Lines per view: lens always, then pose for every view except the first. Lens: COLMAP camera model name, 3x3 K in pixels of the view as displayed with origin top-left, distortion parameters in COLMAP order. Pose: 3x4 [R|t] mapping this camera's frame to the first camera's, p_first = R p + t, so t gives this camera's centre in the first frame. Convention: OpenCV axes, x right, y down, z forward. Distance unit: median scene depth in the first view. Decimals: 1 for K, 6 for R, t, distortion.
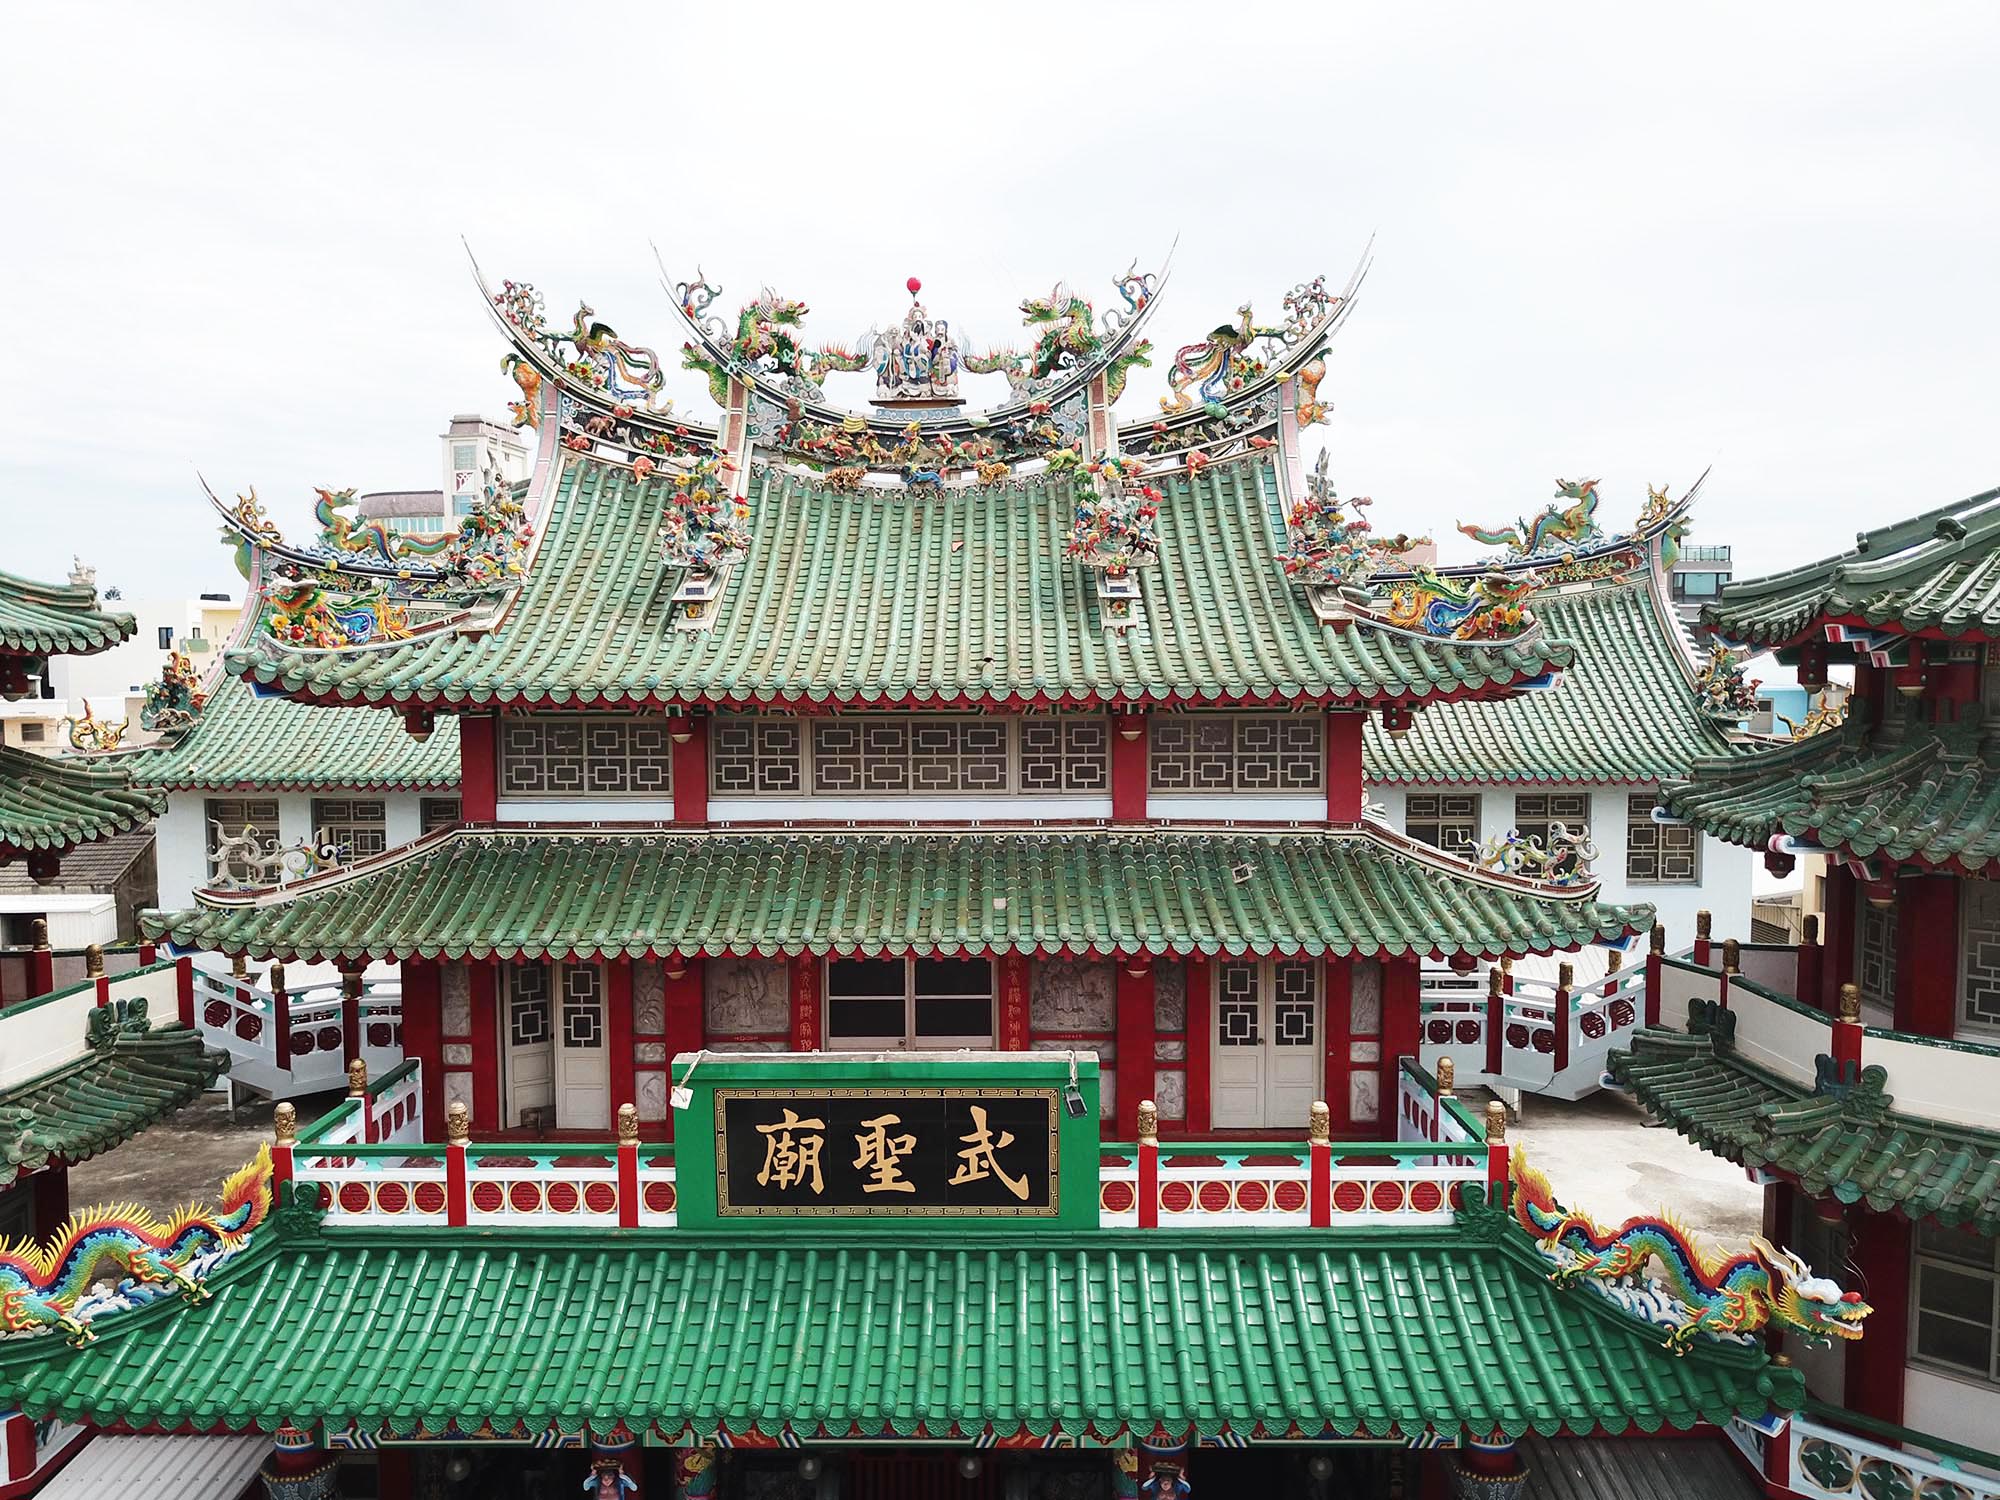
lens RADIAL K [[1540.0, 0, 980.1], [0, 1540.0, 764.1], [0, 0, 1]] dist [0.004033, 0.002110]
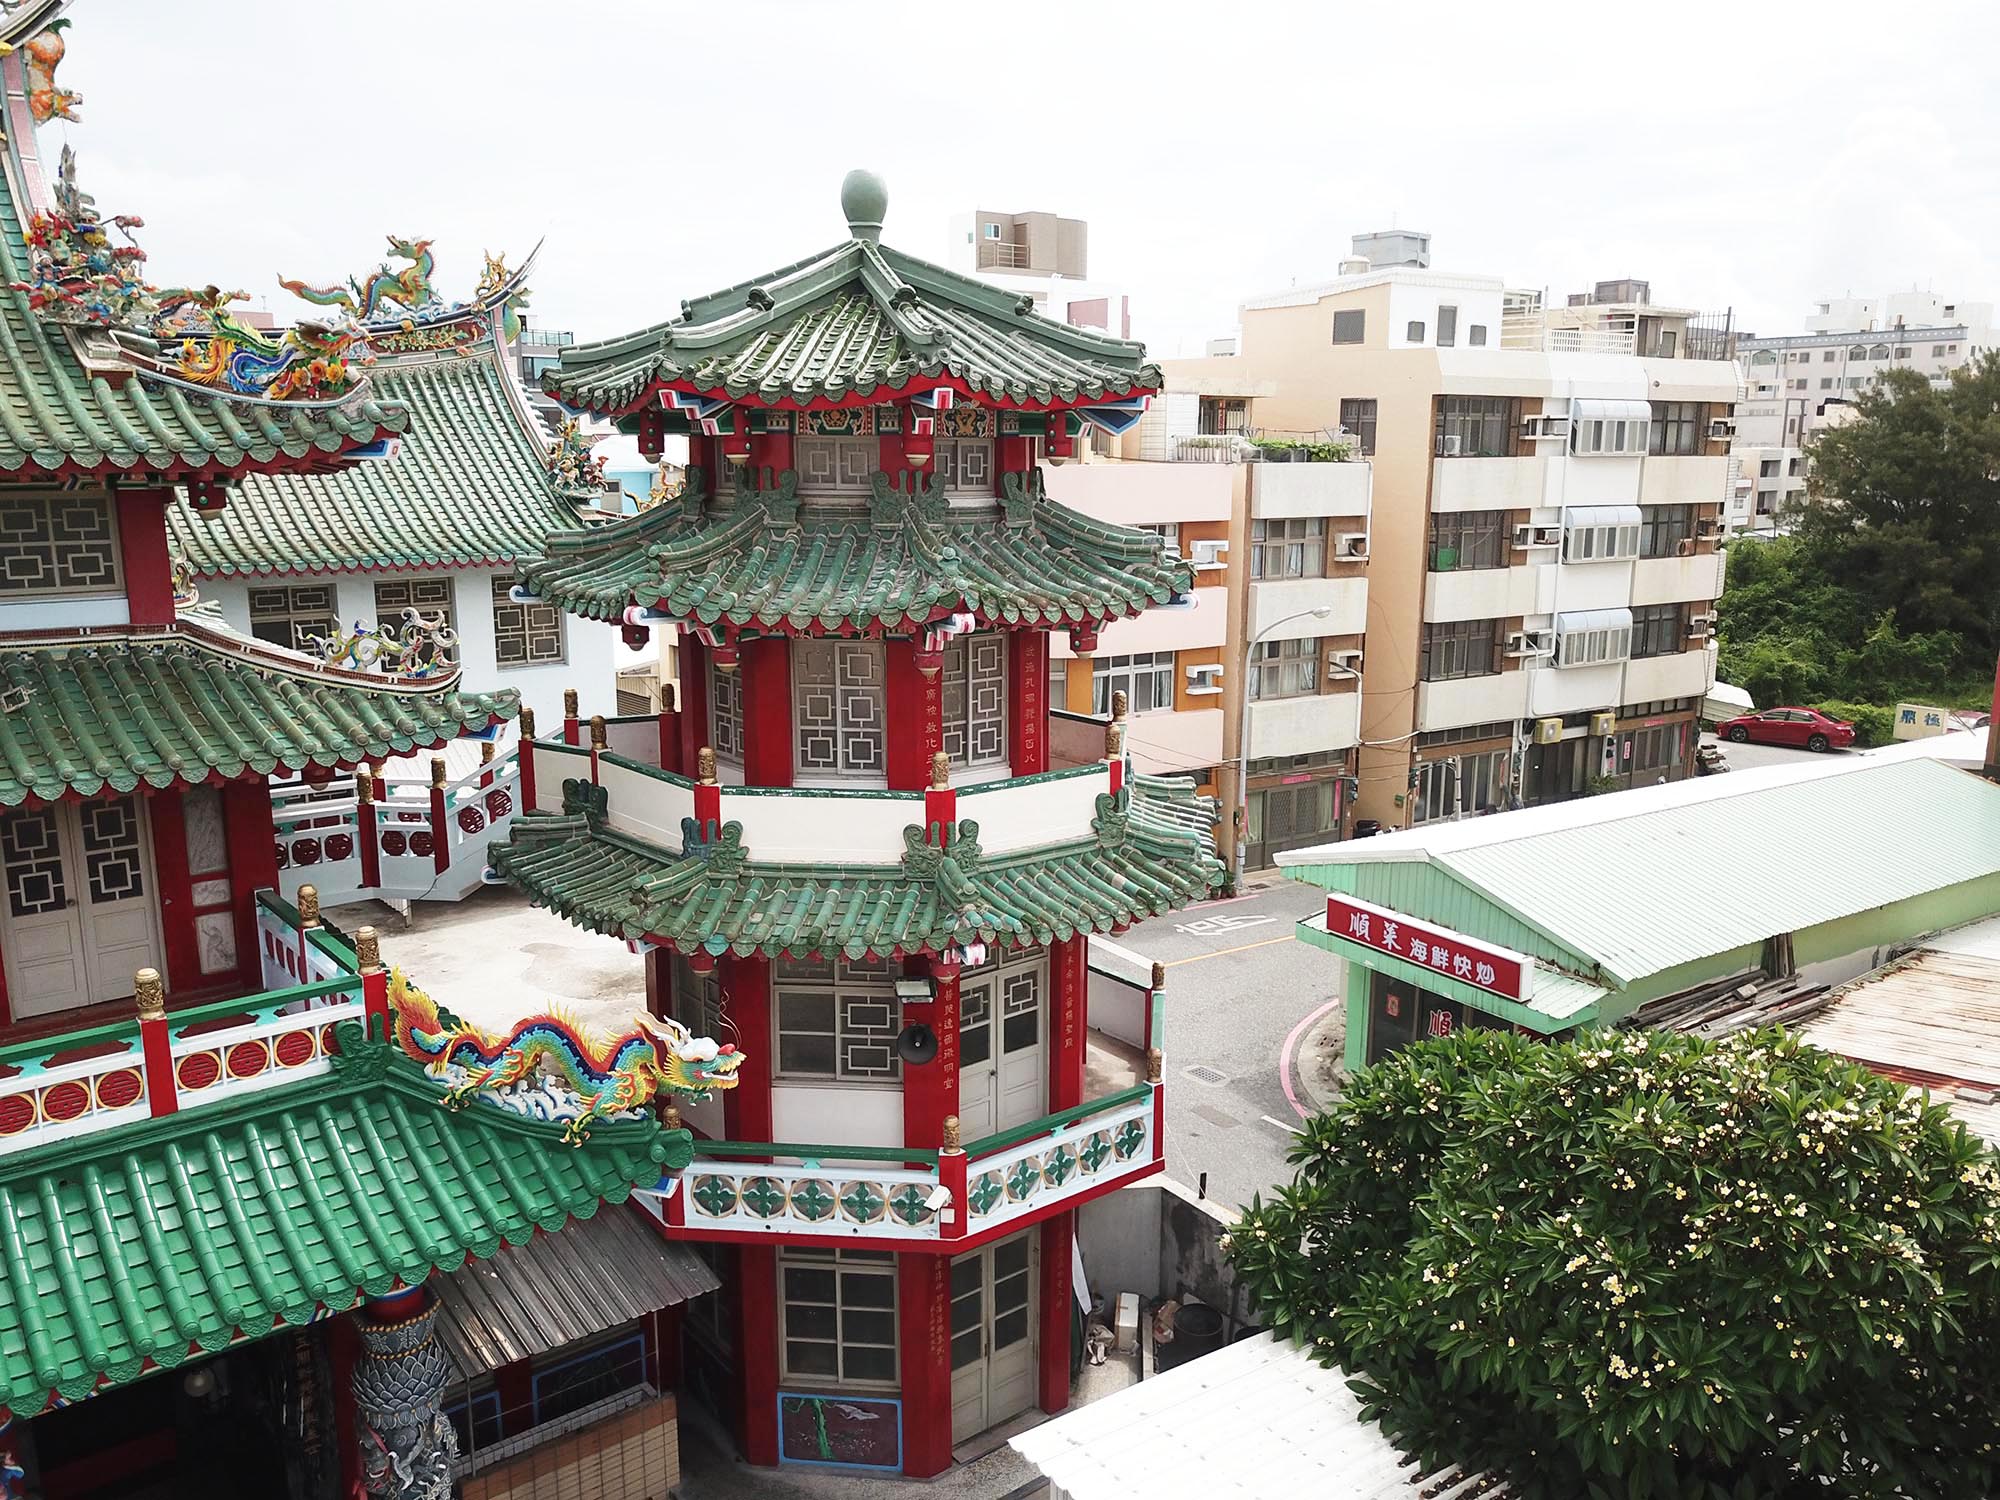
lens RADIAL K [[1540.0, 0, 982.6], [0, 1540.0, 760.6], [0, 0, 1]] dist [0.004033, 0.002110]
pose [[0.763925, -0.124943, 0.633094, 0.045041], [0.039425, 0.988281, 0.147468, 0.005625], [-0.644100, -0.087695, 0.759898, 0.083483]]
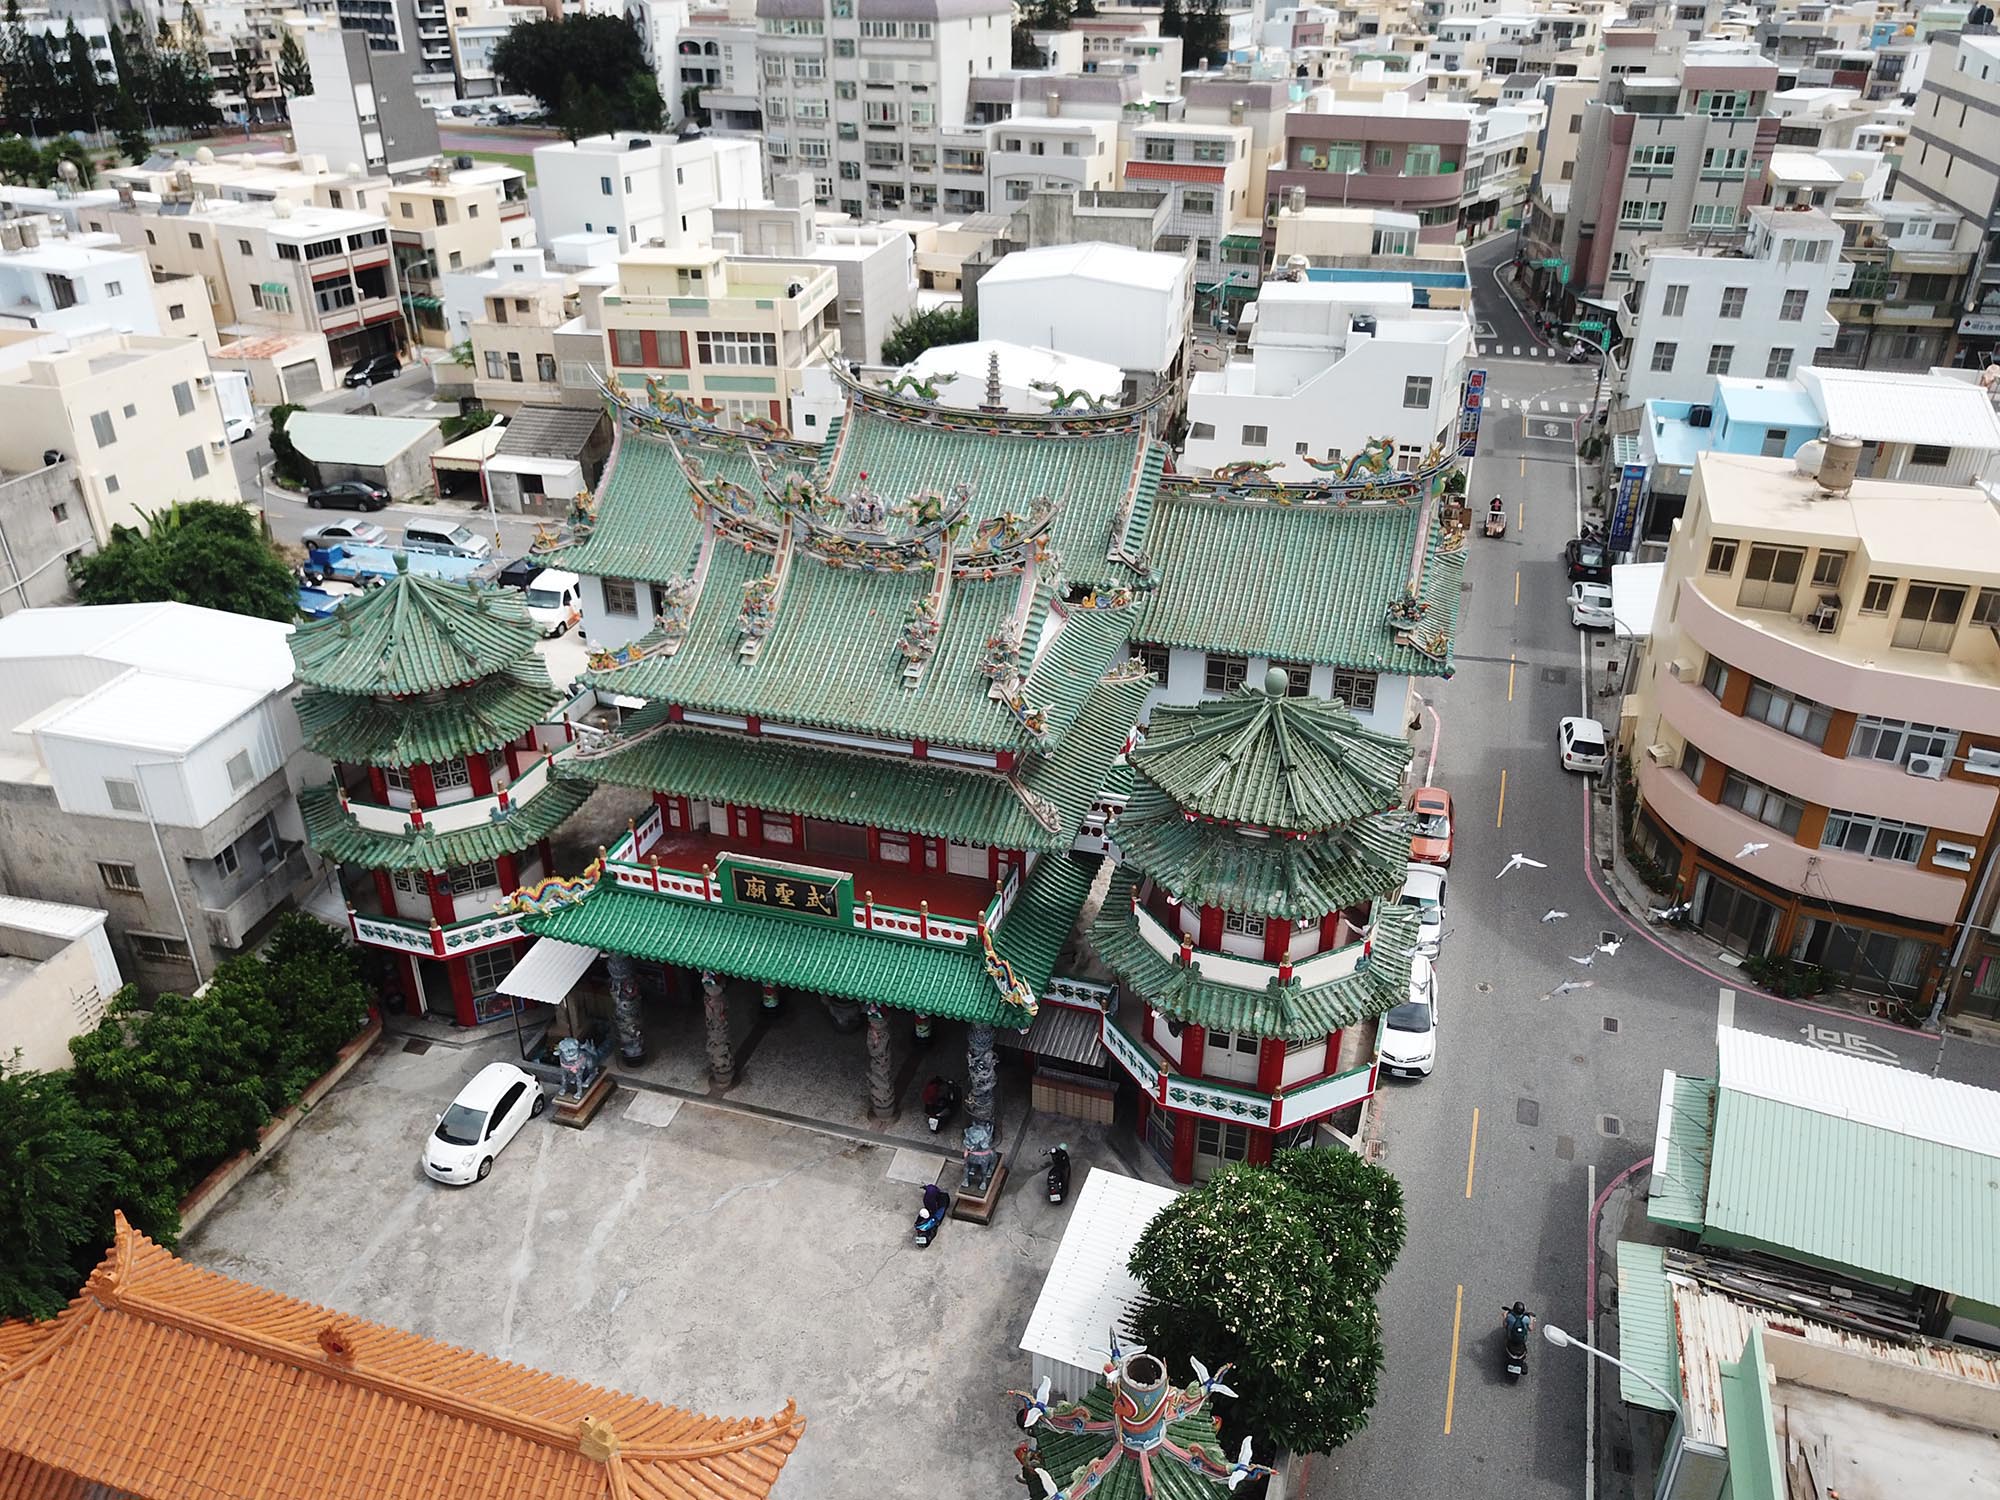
lens RADIAL K [[1540.0, 0, 978.5], [0, 1540.0, 764.3], [0, 0, 1]] dist [0.004033, 0.002110]
pose [[0.956438, 0.140221, -0.256056, 0.828958], [-0.017904, 0.903620, 0.427962, -1.014542], [0.291387, -0.404734, 0.866766, -1.102999]]
